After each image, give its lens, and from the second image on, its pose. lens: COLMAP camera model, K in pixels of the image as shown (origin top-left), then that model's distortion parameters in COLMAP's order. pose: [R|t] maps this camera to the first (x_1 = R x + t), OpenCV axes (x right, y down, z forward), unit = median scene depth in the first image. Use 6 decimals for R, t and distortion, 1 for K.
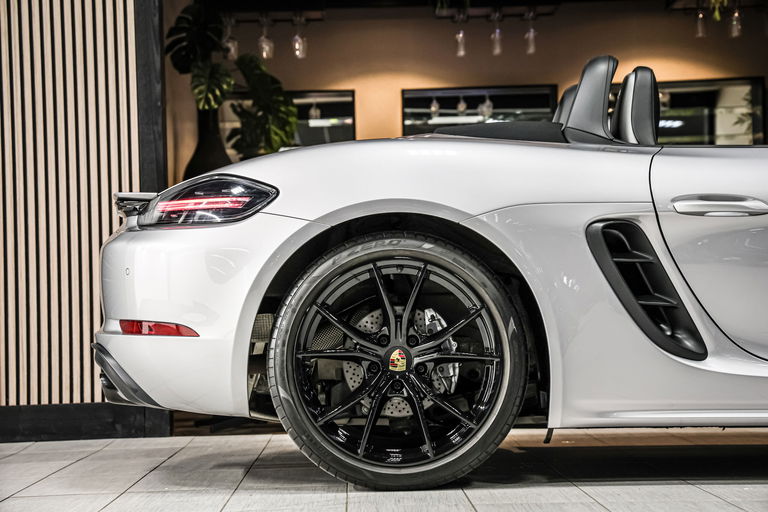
lens RADIAL K [[1871.3, 0, 384.0], [0, 1871.3, 256.0], [0, 0, 1]] dist [0.515012, 0.012921]
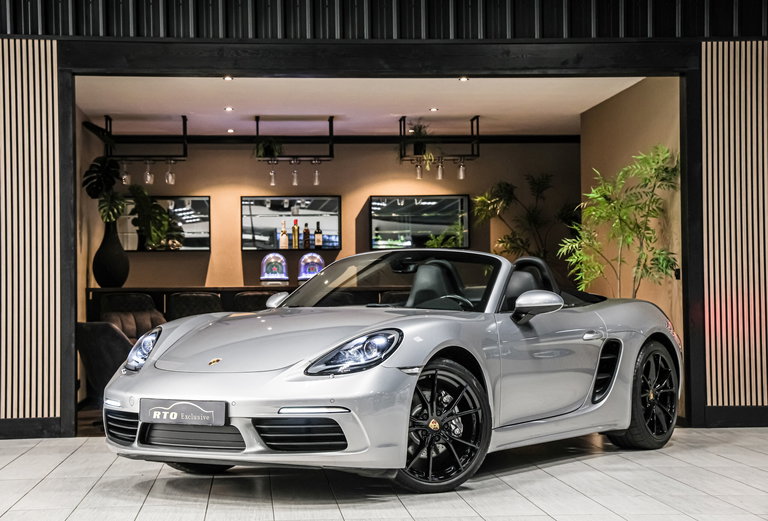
lens RADIAL K [[1496.6, 0, 374.8], [0, 1496.6, 257.1], [0, 0, 1]] dist [0.289331, 0.231035]
pose [[0.997701, 0.015430, 0.065990, 0.045561], [-0.015775, 0.999864, 0.004720, -0.054773], [-0.065909, -0.005750, 0.997809, -0.282451]]
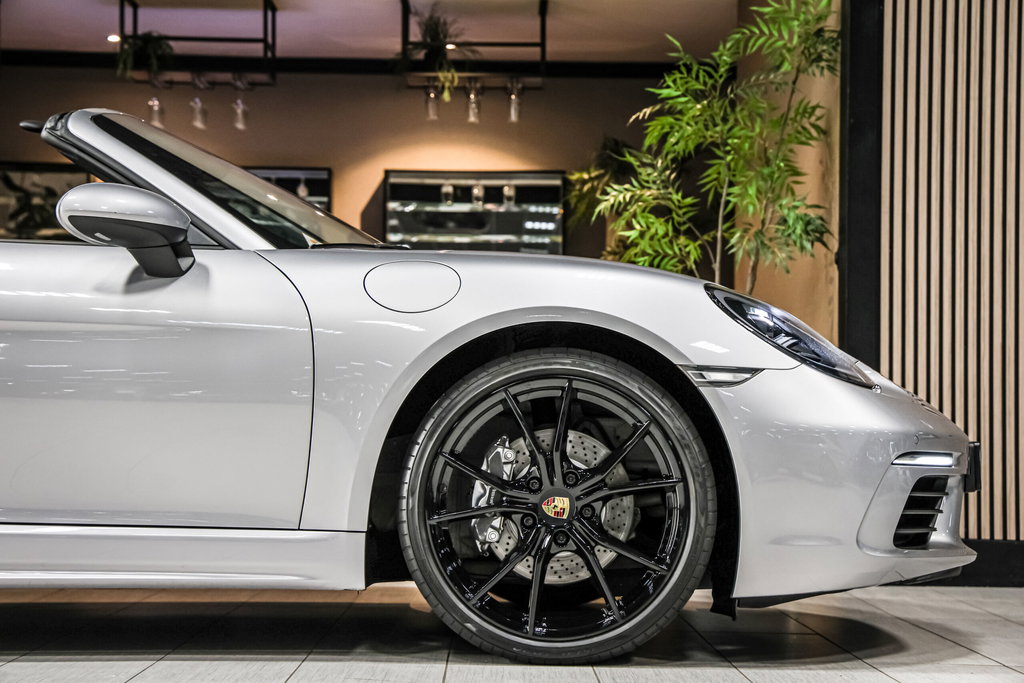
lens RADIAL K [[2087.8, 0, 512.0], [0, 2087.8, 341.5], [0, 0, 1]] dist [0.311200, 0.284714]
pose [[0.999401, 0.034350, -0.004314, 0.214534], [-0.034392, 0.999356, -0.010202, -0.005951], [0.003961, 0.010345, 0.999939, 0.053462]]
